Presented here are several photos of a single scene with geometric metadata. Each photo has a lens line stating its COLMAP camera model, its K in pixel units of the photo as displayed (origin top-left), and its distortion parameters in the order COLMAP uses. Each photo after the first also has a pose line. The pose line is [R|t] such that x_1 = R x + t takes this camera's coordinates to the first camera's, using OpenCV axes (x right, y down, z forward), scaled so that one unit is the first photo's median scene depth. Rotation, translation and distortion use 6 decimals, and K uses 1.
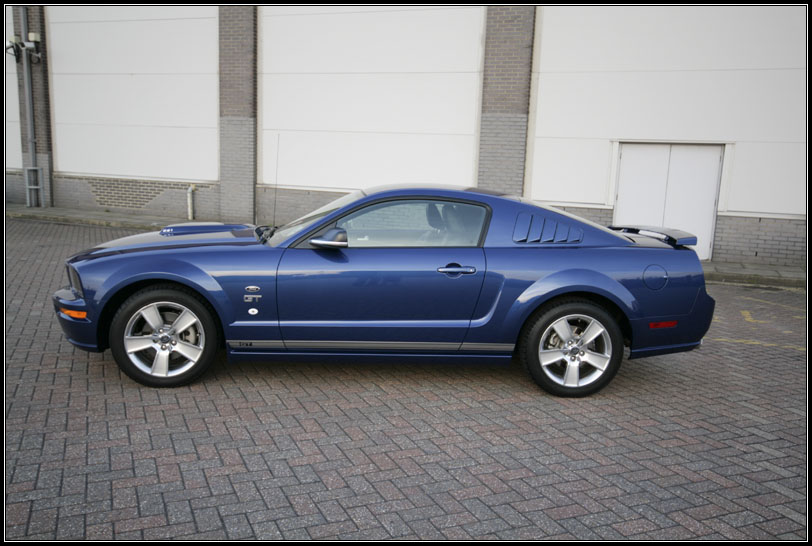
lens RADIAL K [[680.3, 0, 406.0], [0, 680.3, 273.0], [0, 0, 1]] dist [0.015881, 0.003940]
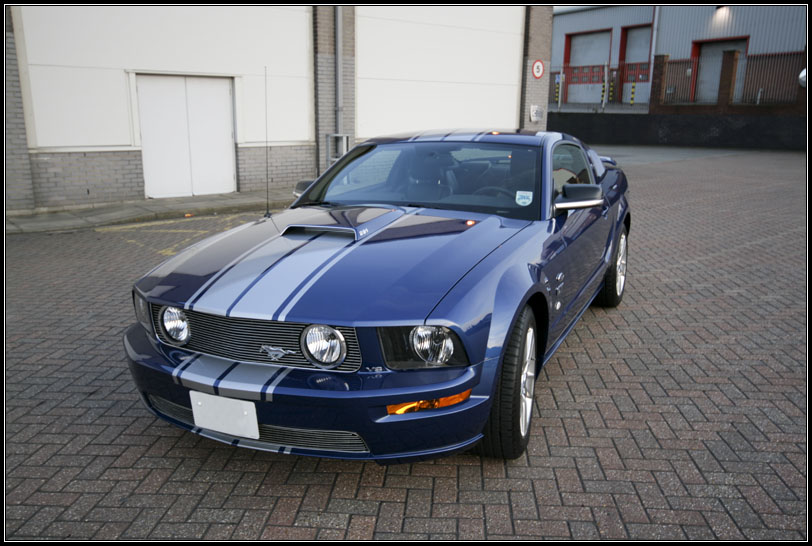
lens RADIAL K [[680.3, 0, 406.0], [0, 680.3, 273.0], [0, 0, 1]] dist [0.015881, 0.003940]
pose [[0.485558, -0.234272, 0.842229, -0.365981], [0.151283, 0.971406, 0.182986, -0.055437], [-0.861015, 0.038565, 0.507115, 0.292271]]
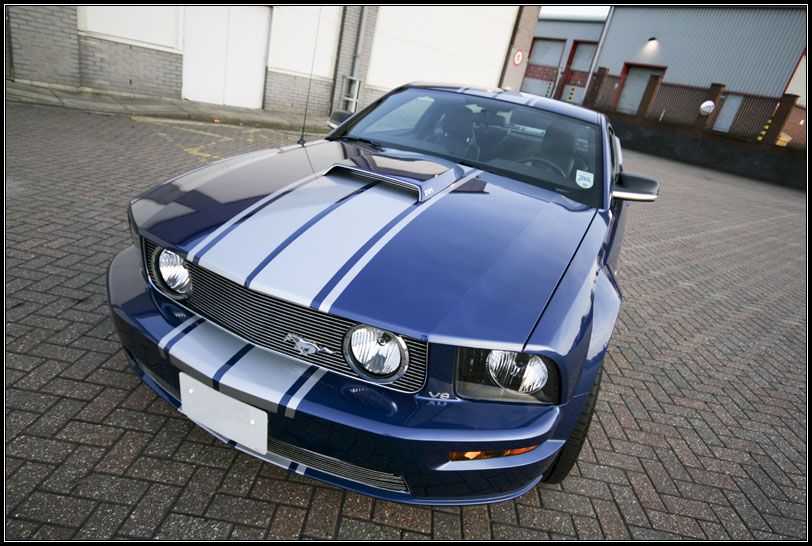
lens RADIAL K [[495.8, 0, 406.0], [0, 495.8, 273.0], [0, 0, 1]] dist [0.019630, -0.000232]
pose [[0.470065, -0.271900, 0.839708, -0.291922], [-0.042757, 0.943237, 0.329358, -0.052243], [-0.881595, -0.190723, 0.431757, 0.370696]]
